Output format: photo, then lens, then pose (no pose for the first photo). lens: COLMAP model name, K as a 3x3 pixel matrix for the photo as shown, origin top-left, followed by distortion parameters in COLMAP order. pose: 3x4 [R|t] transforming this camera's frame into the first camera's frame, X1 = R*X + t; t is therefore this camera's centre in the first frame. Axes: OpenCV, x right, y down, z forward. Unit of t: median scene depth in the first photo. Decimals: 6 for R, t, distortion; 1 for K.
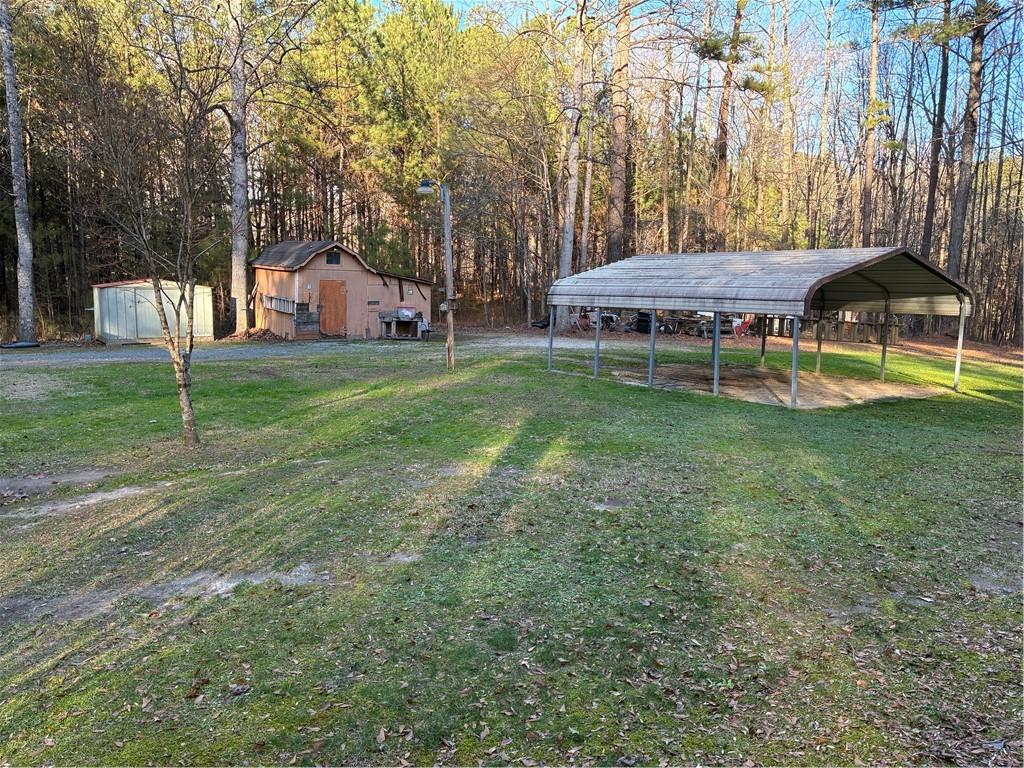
lens RADIAL K [[775.1, 0, 516.5], [0, 775.1, 383.7], [0, 0, 1]] dist [0.046186, -0.055899]
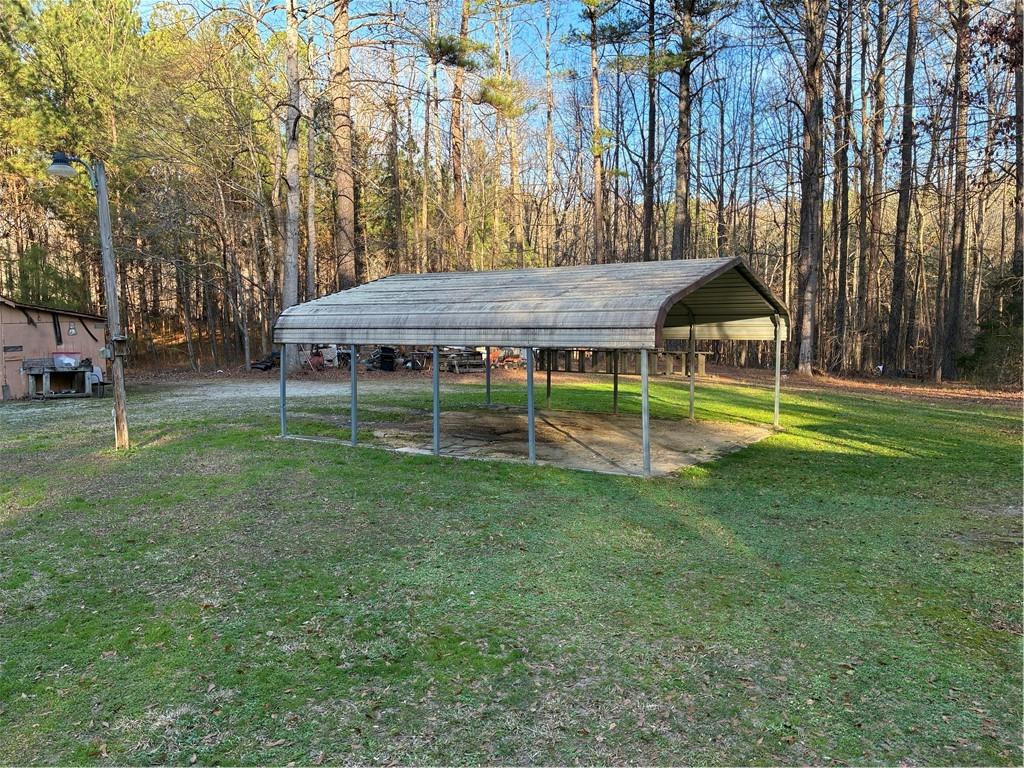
lens RADIAL K [[775.1, 0, 516.5], [0, 775.1, 383.7], [0, 0, 1]] dist [0.046186, -0.055899]
pose [[0.938772, -0.053084, 0.340426, 0.002165], [0.067274, 0.997283, -0.030007, -0.019524], [-0.337908, 0.051071, 0.939792, 0.174344]]
